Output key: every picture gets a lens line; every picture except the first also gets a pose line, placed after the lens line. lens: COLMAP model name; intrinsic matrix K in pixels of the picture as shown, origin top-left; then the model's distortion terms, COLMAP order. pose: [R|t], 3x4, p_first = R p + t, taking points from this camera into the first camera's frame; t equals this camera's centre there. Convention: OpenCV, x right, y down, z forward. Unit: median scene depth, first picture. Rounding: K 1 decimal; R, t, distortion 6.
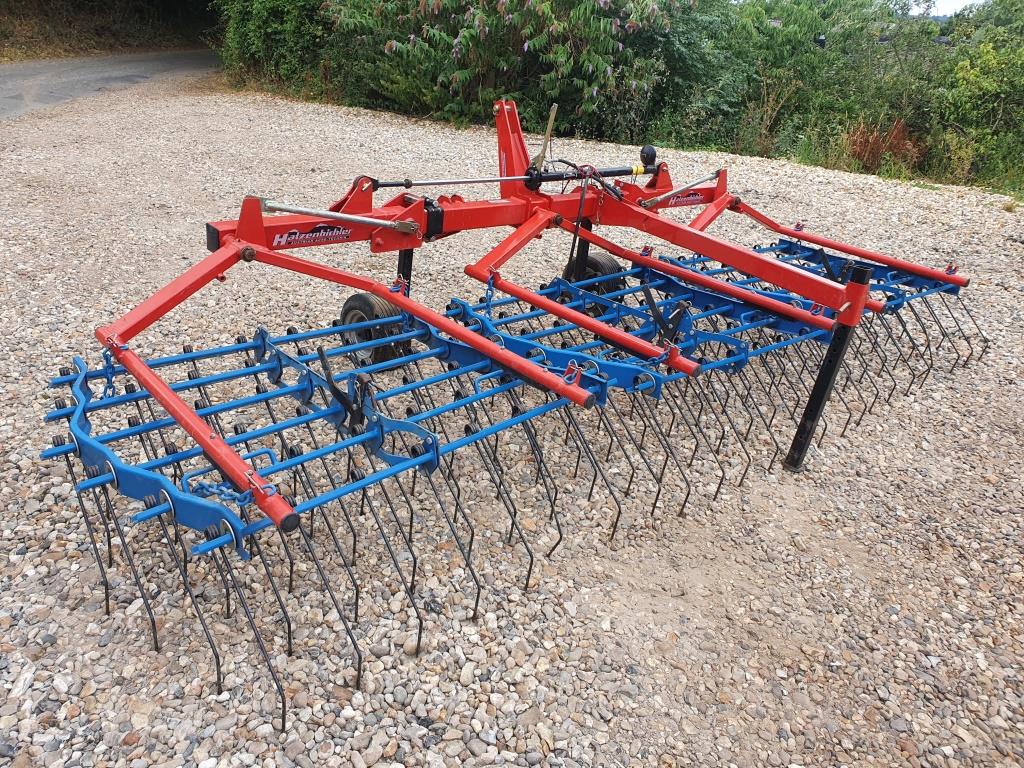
lens RADIAL K [[747.4, 0, 508.2], [0, 747.4, 382.3], [0, 0, 1]] dist [-0.001477, 0.037015]
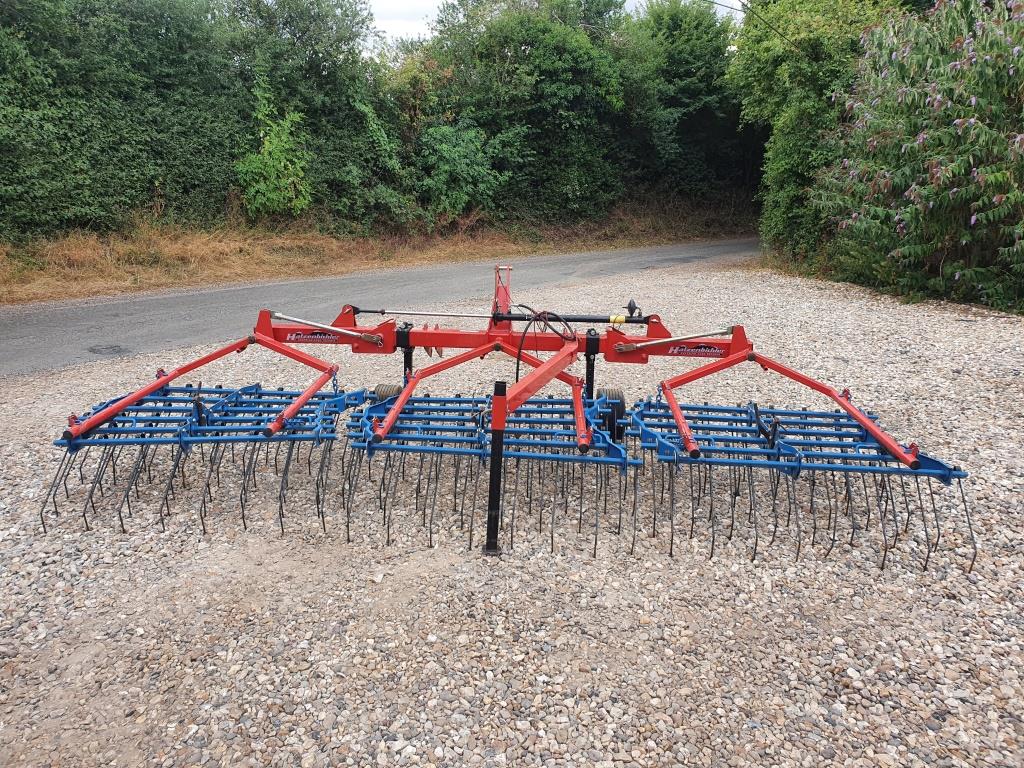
lens RADIAL K [[747.4, 0, 508.2], [0, 747.4, 382.3], [0, 0, 1]] dist [-0.001477, 0.037015]
pose [[0.728640, 0.103225, -0.677074, 0.931081], [-0.249580, 0.960621, -0.122134, -0.005368], [0.637804, 0.257976, 0.725710, 0.081224]]
